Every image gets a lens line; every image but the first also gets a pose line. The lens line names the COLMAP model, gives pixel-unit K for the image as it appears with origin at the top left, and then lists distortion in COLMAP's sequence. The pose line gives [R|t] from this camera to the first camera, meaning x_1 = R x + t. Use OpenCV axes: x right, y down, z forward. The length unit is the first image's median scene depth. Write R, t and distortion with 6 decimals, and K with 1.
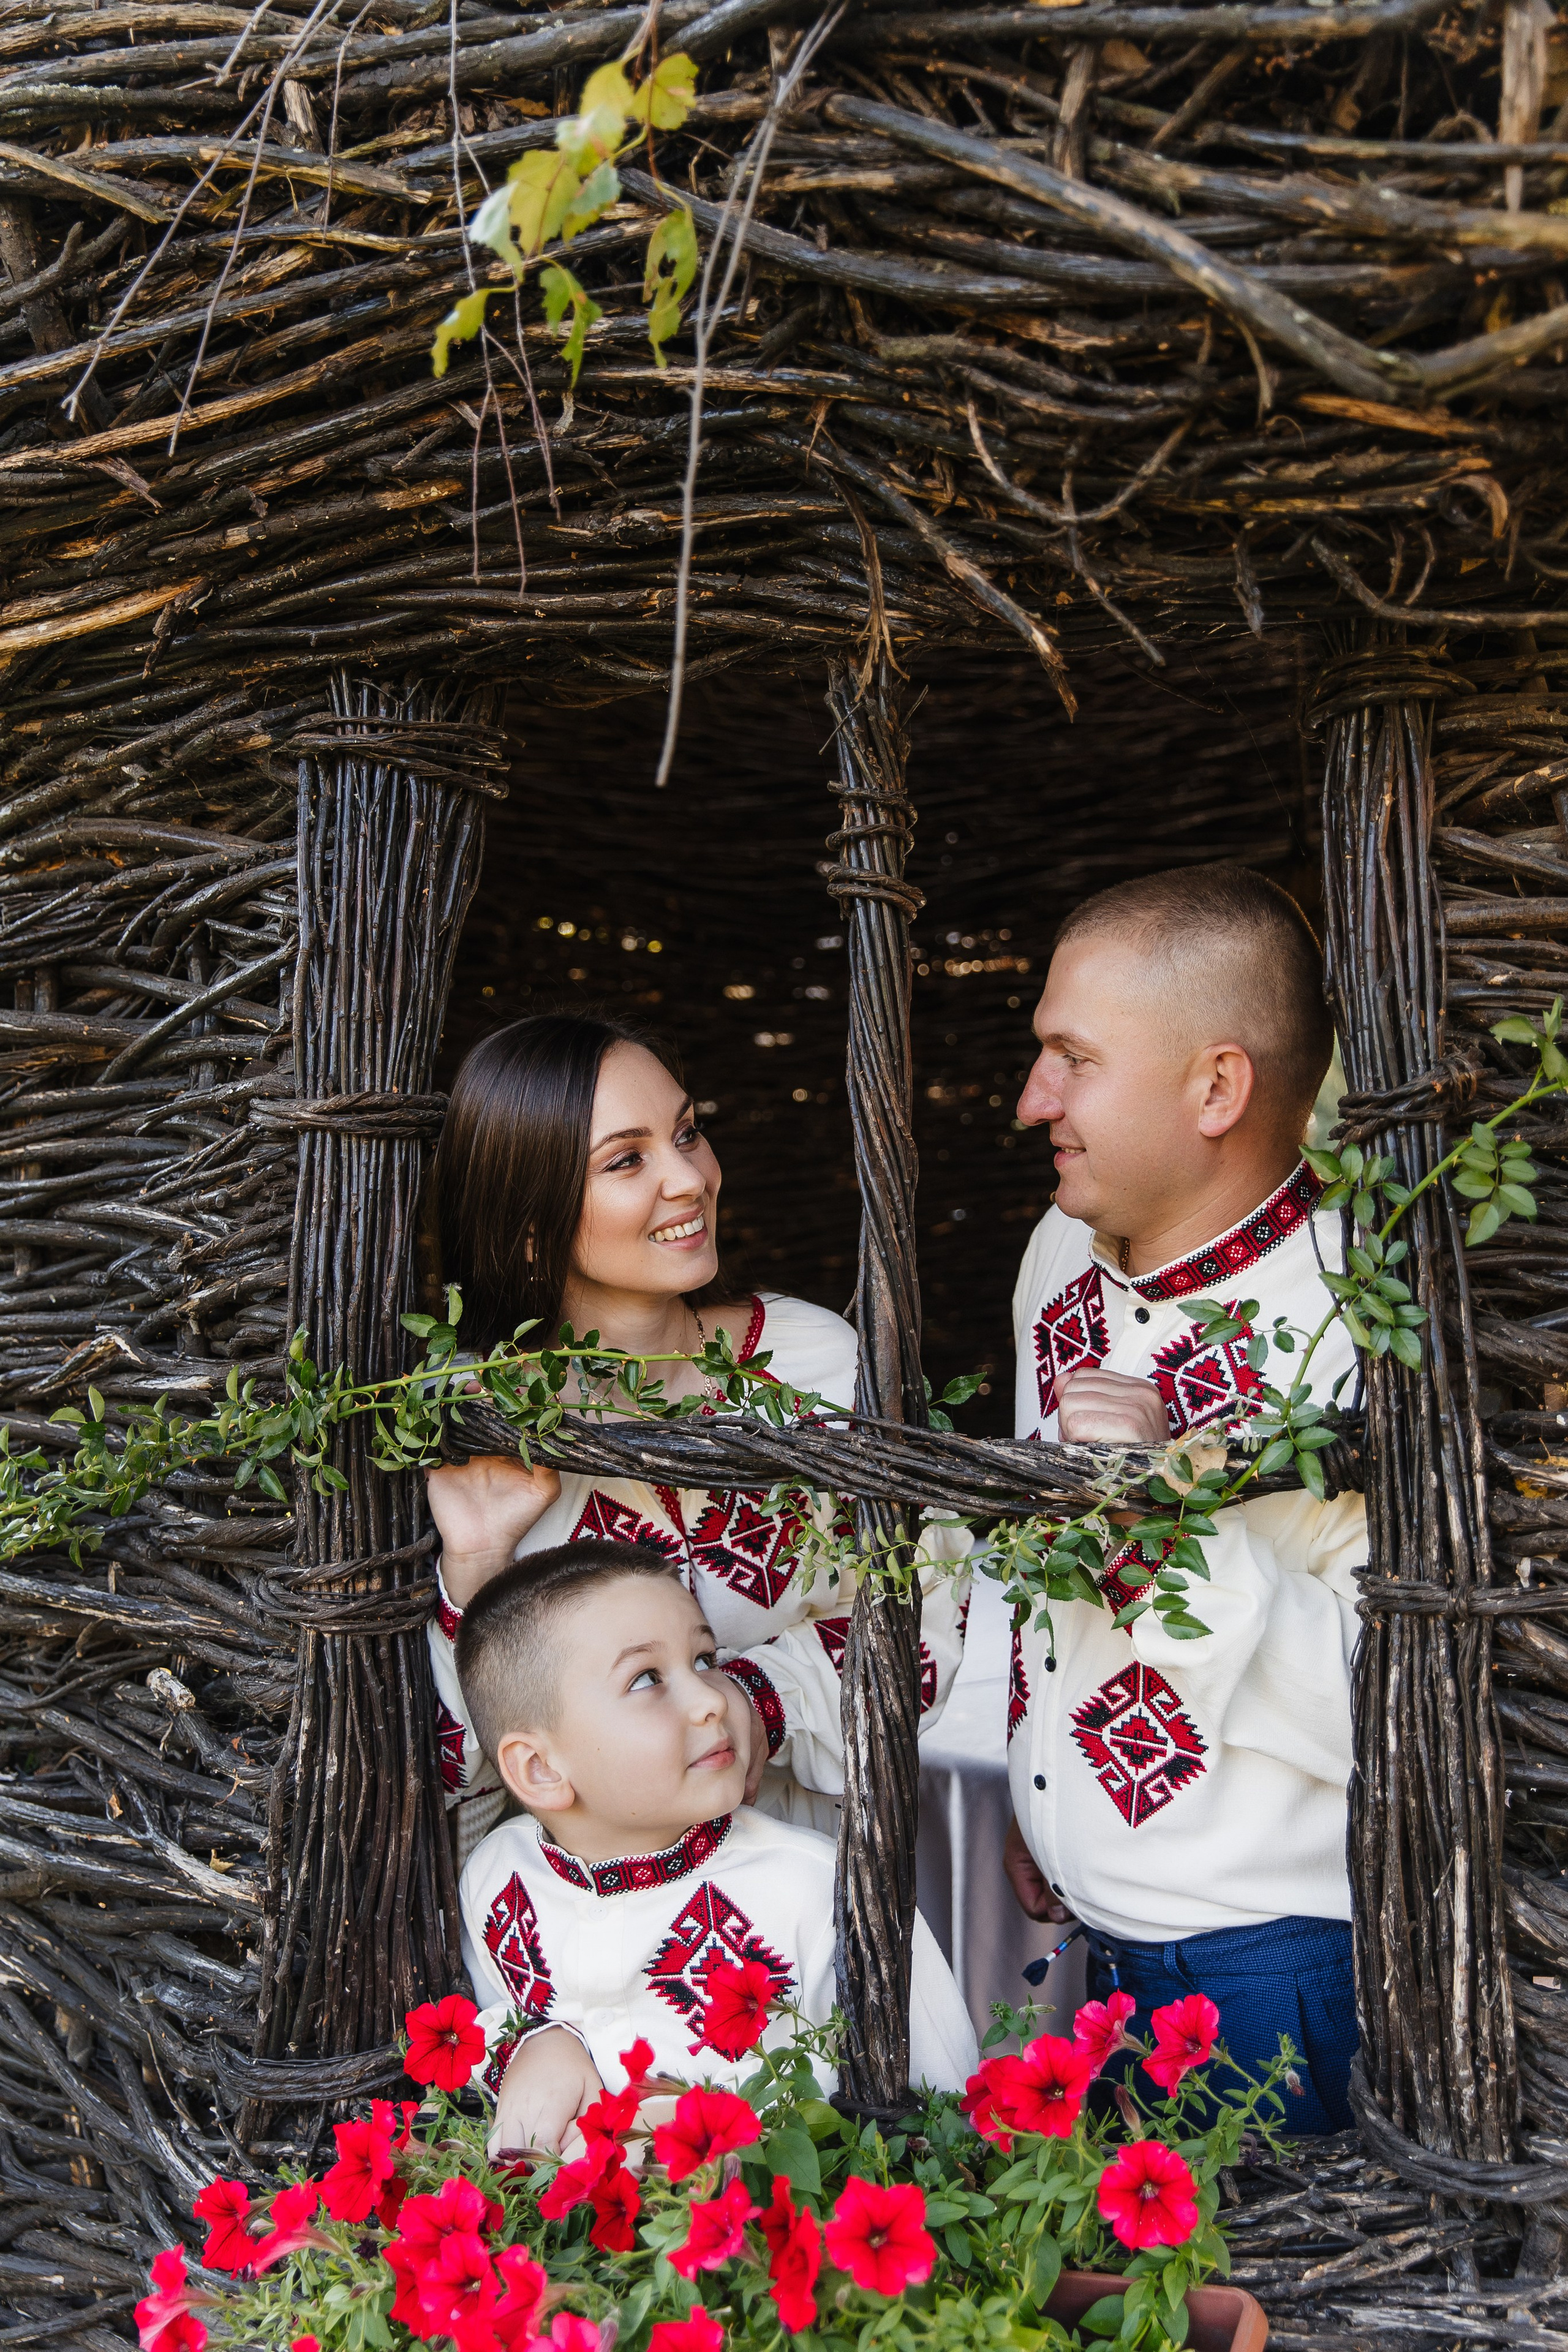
lens RADIAL K [[2364.7, 0, 784.0], [0, 2364.7, 1176.0], [0, 0, 1]] dist [-0.004185, 0.016931]
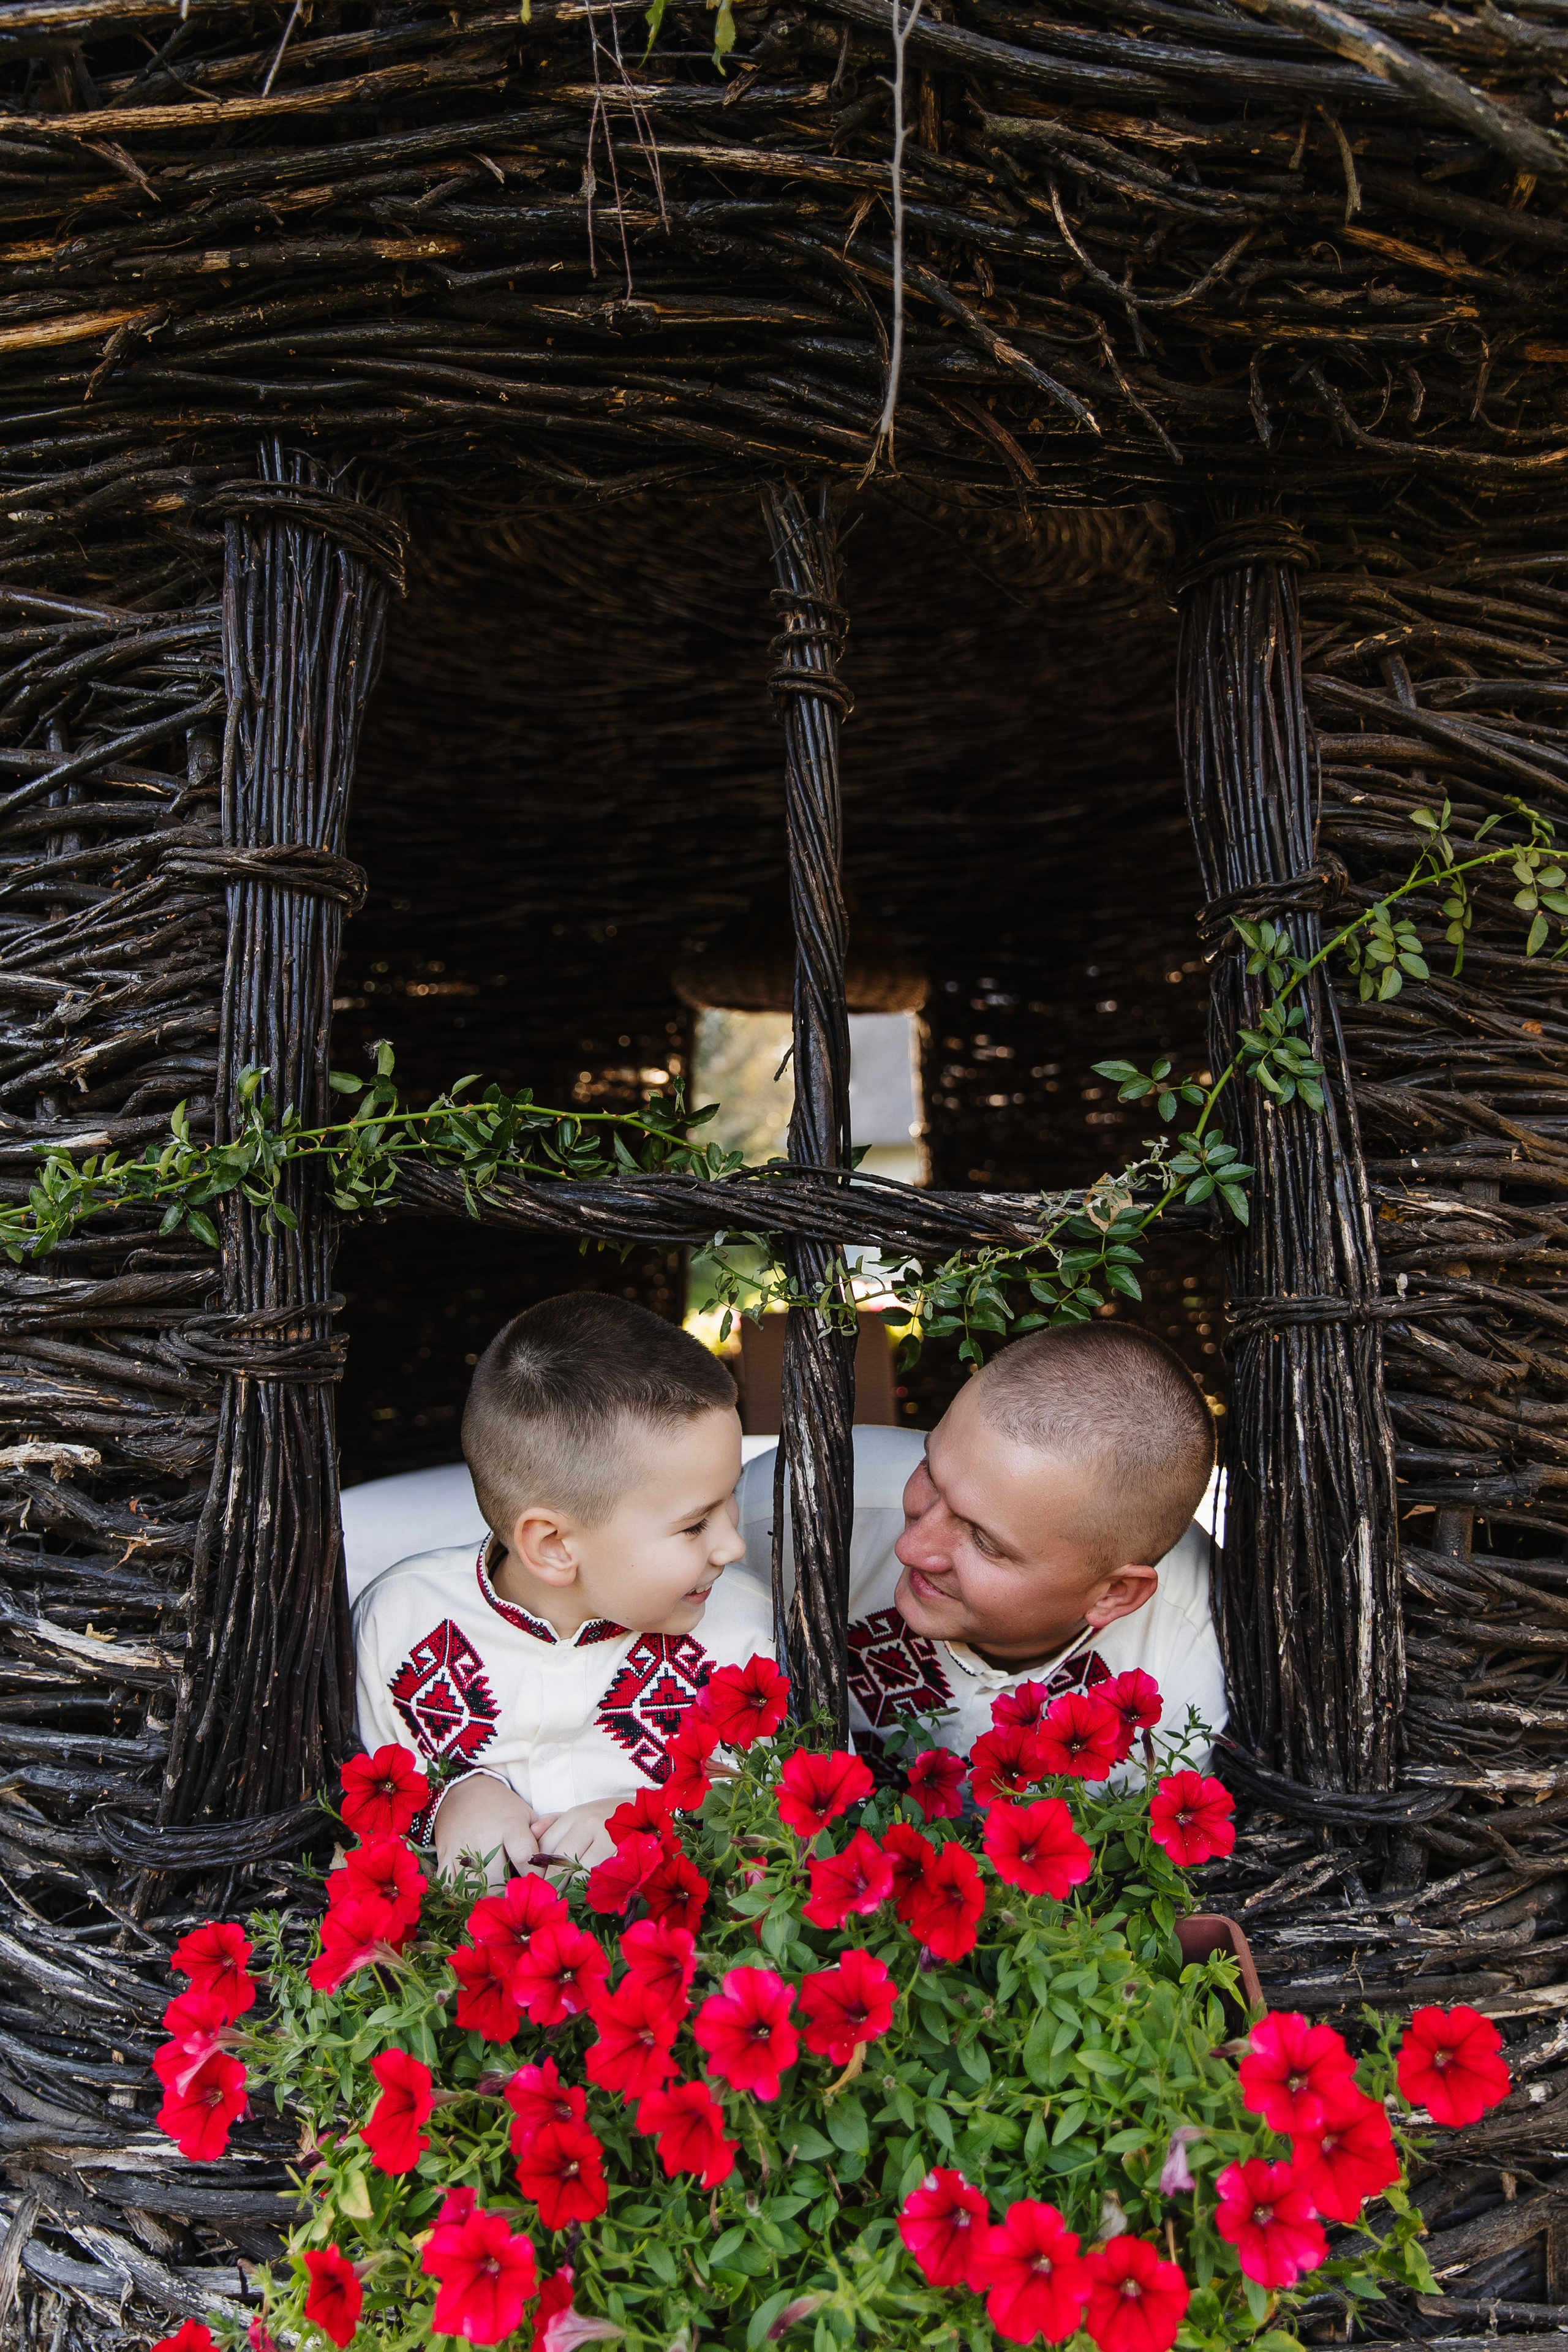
lens RADIAL K [[1927.1, 0, 784.0], [0, 1927.1, 1176.0], [0, 0, 1]] dist [-0.003958, 0.017139]
pose [[0.940575, 0.033597, 0.337919, -0.263162], [-0.021005, 0.998944, -0.040852, 0.137366], [-0.338934, 0.031326, 0.940288, 0.170944]]
